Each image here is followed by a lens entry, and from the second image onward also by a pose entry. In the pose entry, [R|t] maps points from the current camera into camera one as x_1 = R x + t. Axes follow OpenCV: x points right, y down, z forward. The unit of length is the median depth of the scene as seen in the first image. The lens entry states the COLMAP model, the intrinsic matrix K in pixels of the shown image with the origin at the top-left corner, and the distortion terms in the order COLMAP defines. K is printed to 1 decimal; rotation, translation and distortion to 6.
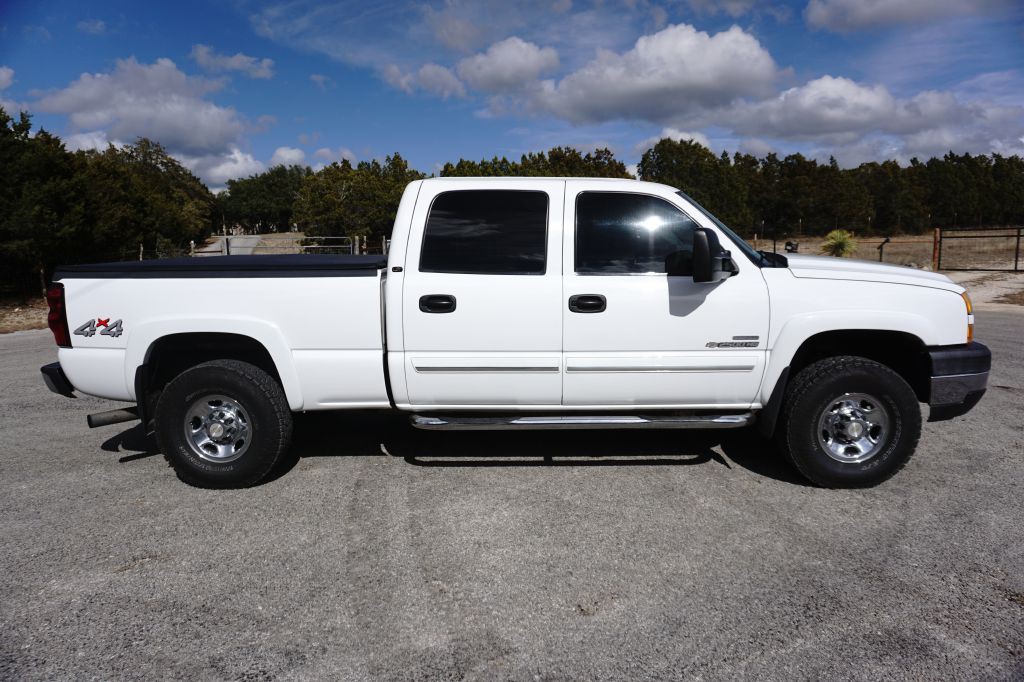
lens RADIAL K [[676.0, 0, 512.9], [0, 676.0, 326.3], [0, 0, 1]] dist [-0.037559, 0.027548]
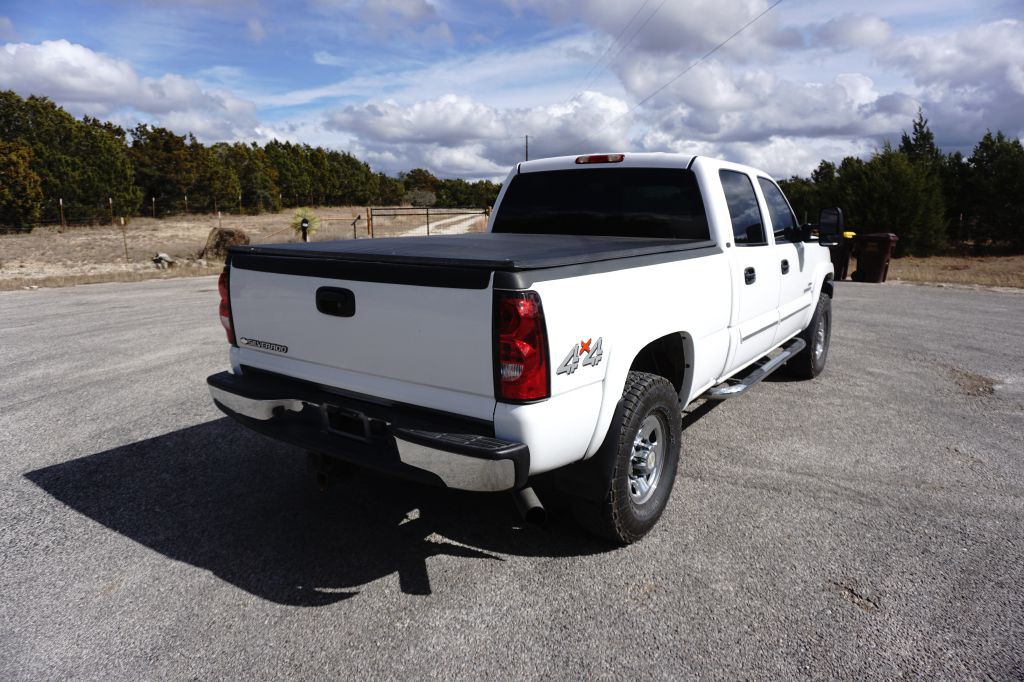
lens RADIAL K [[676.0, 0, 511.5], [0, 676.0, 339.1], [0, 0, 1]] dist [-0.037559, 0.027548]
pose [[0.552137, -0.149989, 0.820151, -1.172200], [0.109481, 0.988211, 0.107020, -0.087904], [-0.826534, 0.030701, 0.562049, 0.703013]]
